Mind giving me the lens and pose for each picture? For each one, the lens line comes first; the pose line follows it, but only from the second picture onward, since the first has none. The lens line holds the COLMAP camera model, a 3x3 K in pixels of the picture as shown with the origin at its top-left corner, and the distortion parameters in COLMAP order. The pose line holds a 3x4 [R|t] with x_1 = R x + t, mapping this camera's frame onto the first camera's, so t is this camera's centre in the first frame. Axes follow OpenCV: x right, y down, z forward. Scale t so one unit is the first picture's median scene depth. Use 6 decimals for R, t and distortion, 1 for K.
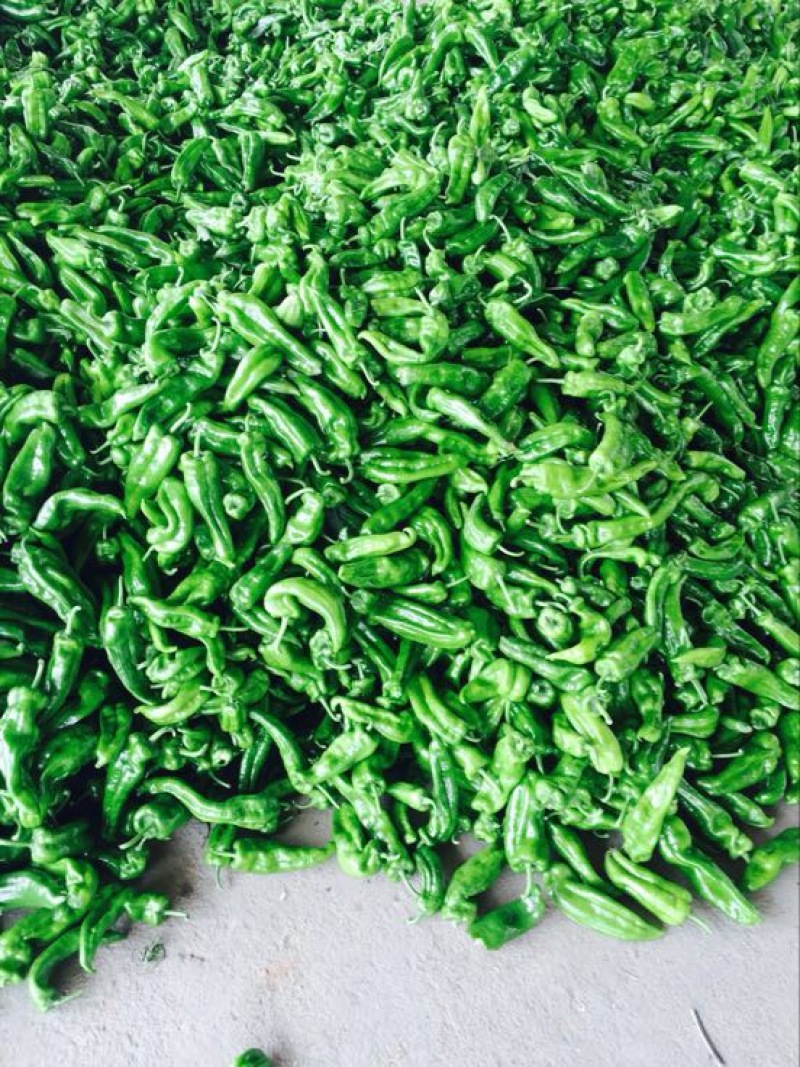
lens RADIAL K [[913.8, 0, 400.0], [0, 913.8, 533.5], [0, 0, 1]] dist [0.086119, -0.108079]
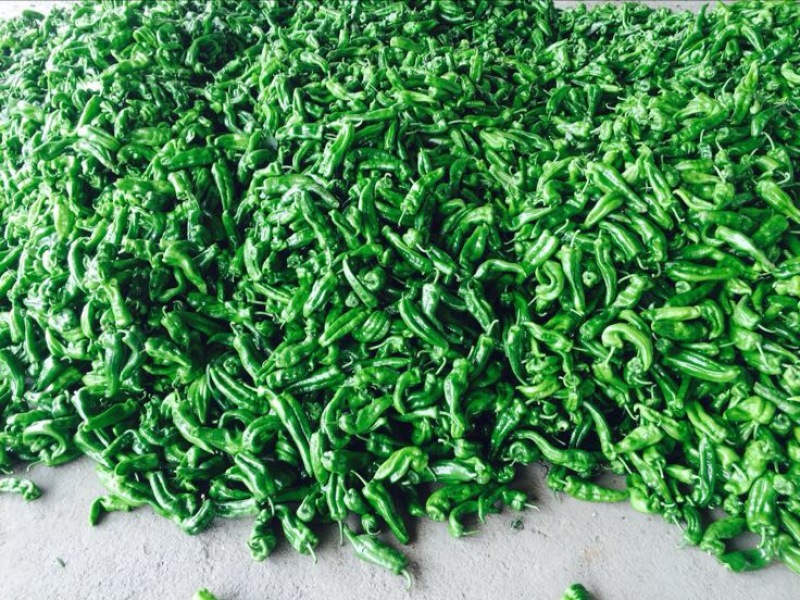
lens RADIAL K [[693.0, 0, 400.0], [0, 693.0, 300.0], [0, 0, 1]] dist [0.077783, -0.108292]
pose [[0.951896, 0.119265, -0.282260, -0.137055], [-0.159065, 0.979639, -0.122498, 0.209413], [0.261903, 0.161503, 0.951485, -0.291781]]
